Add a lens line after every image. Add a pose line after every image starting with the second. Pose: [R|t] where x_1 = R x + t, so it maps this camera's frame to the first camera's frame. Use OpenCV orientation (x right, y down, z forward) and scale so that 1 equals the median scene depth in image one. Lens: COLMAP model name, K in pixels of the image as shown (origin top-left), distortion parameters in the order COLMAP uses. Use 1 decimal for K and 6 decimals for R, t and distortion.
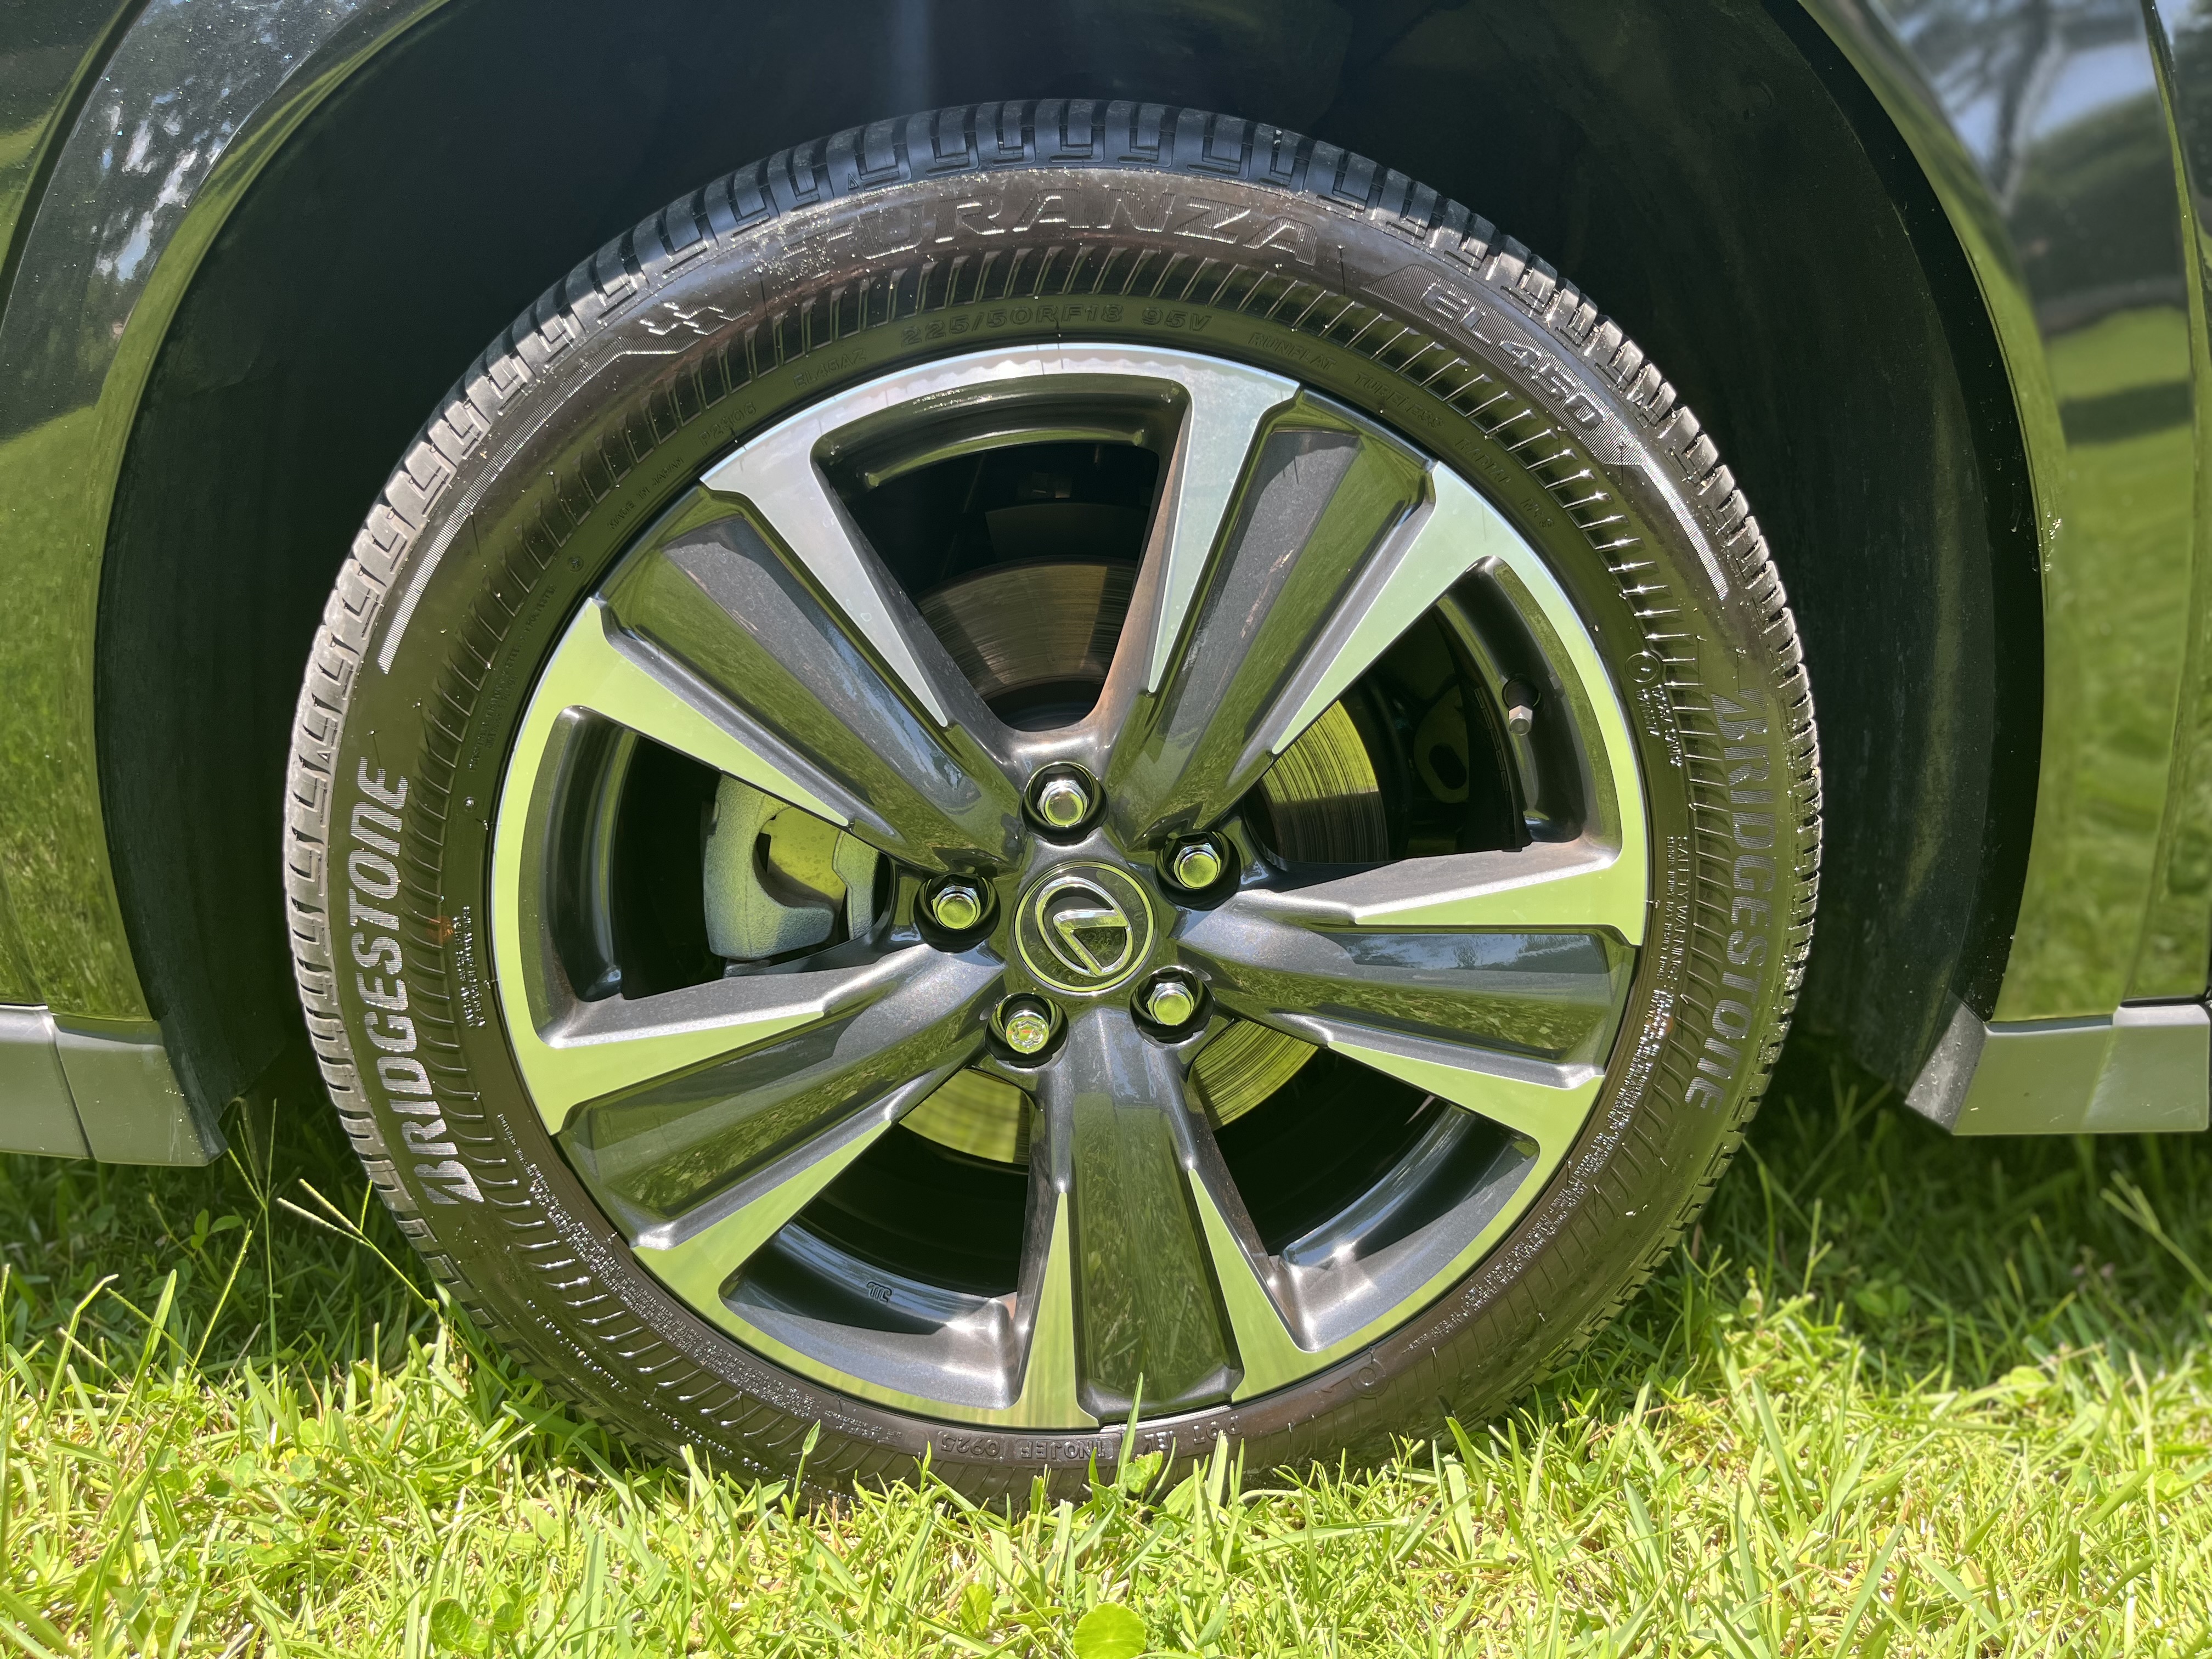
lens RADIAL K [[1675.5, 0, 1104.7], [0, 1675.5, 825.5], [0, 0, 1]] dist [0.031940, -0.028832]
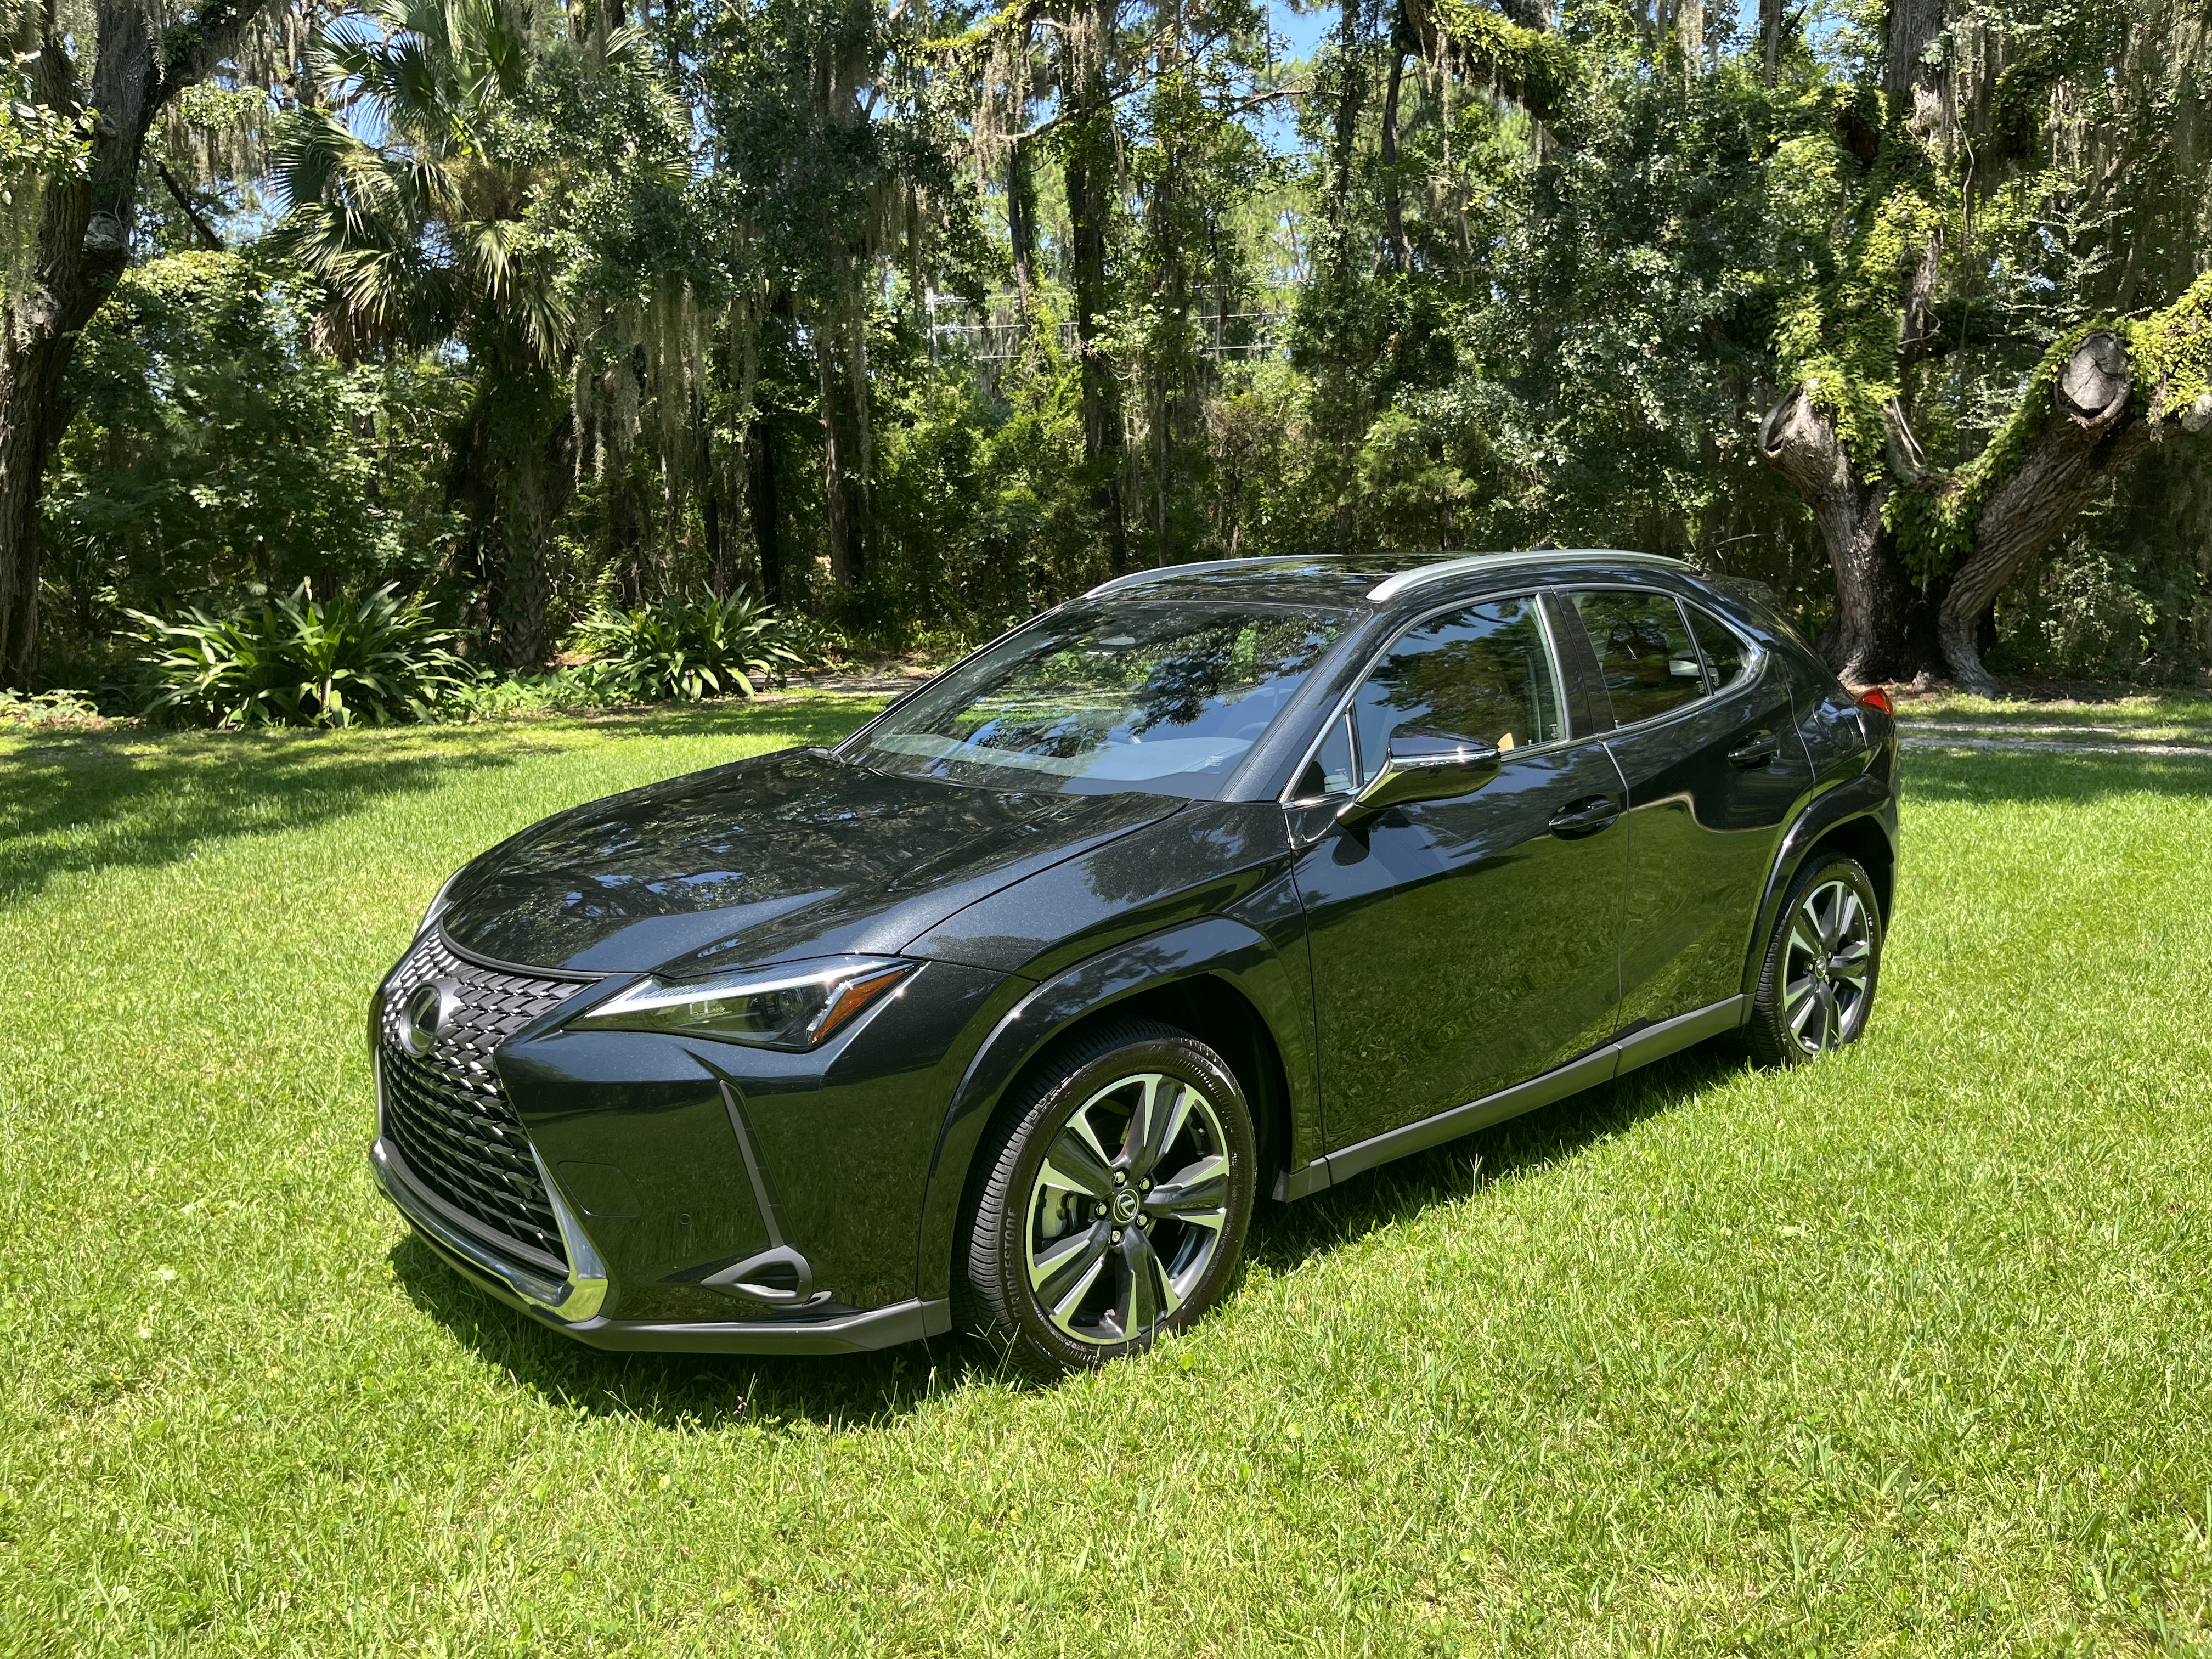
lens RADIAL K [[1675.5, 0, 1110.4], [0, 1675.5, 828.3], [0, 0, 1]] dist [0.031940, -0.028832]
pose [[0.804496, -0.133326, 0.578800, -2.305300], [0.228098, 0.969108, -0.093809, -0.460562], [-0.548413, 0.207492, 0.810056, -2.516777]]
